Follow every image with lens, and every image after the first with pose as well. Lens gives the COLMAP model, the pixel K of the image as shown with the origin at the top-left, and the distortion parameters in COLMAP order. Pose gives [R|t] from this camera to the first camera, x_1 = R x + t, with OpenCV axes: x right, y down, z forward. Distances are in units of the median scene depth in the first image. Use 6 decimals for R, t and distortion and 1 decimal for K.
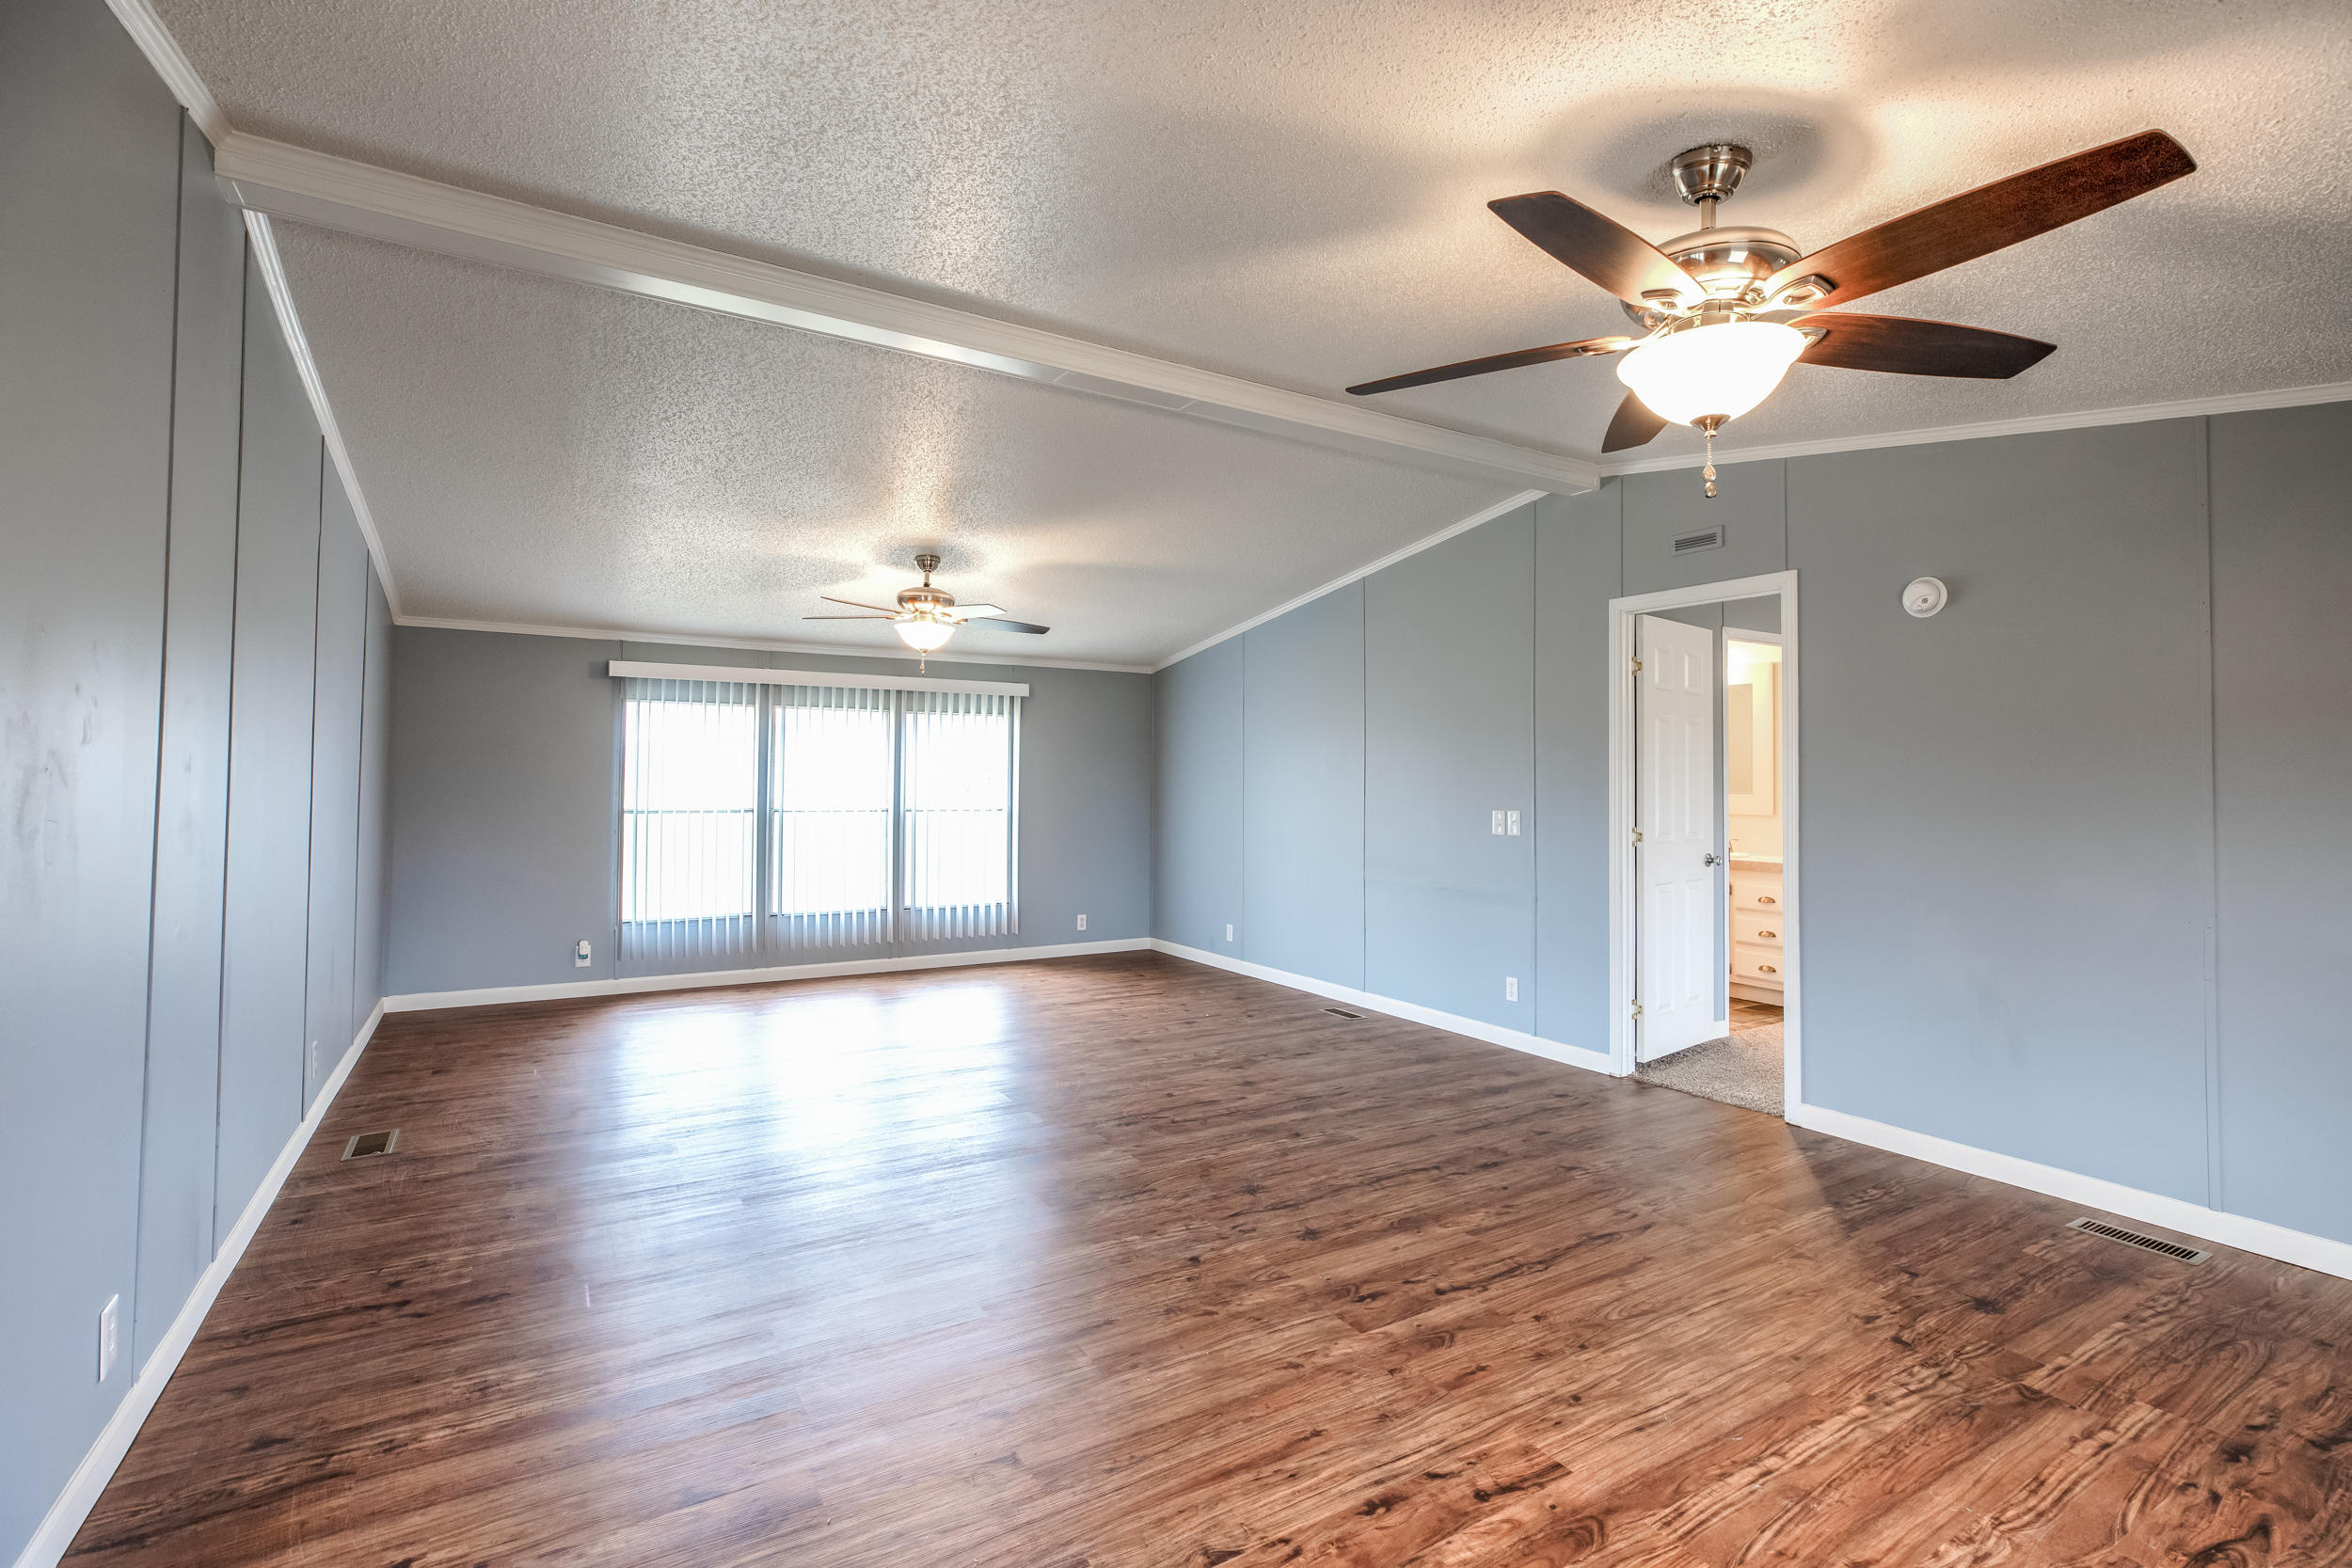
lens RADIAL K [[1060.6, 0, 1129.5], [0, 1060.6, 756.8], [0, 0, 1]] dist [-0.021144, 0.010052]
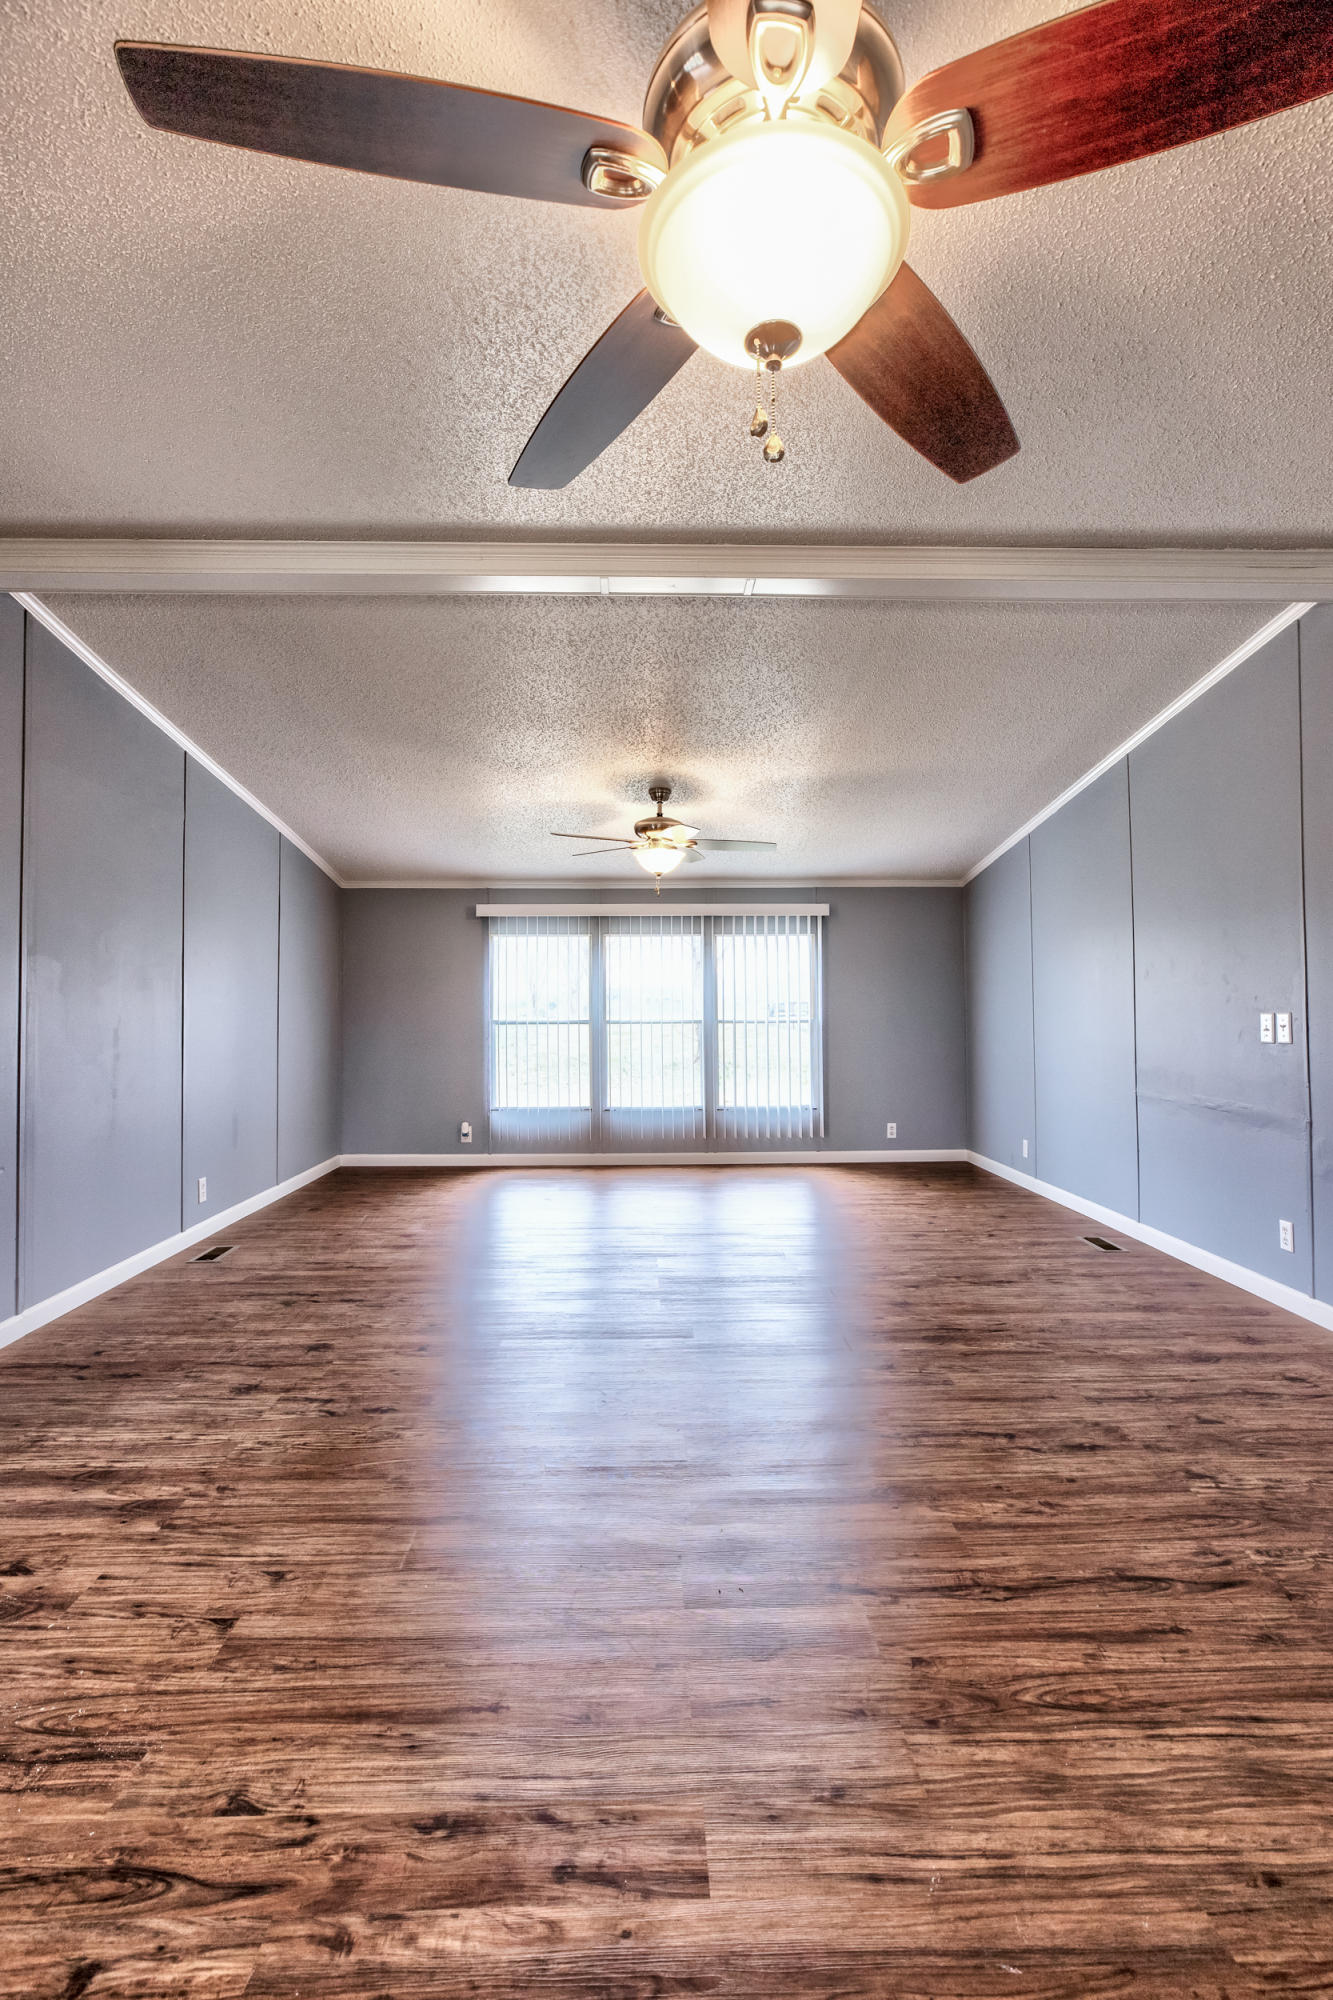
lens RADIAL K [[901.9, 0, 637.8], [0, 901.9, 990.4], [0, 0, 1]] dist [-0.021144, 0.010052]
pose [[0.875998, -0.019873, -0.481905, 0.350020], [0.020786, 0.999778, -0.003445, 0.036237], [0.481866, -0.006999, 0.876217, 0.233187]]
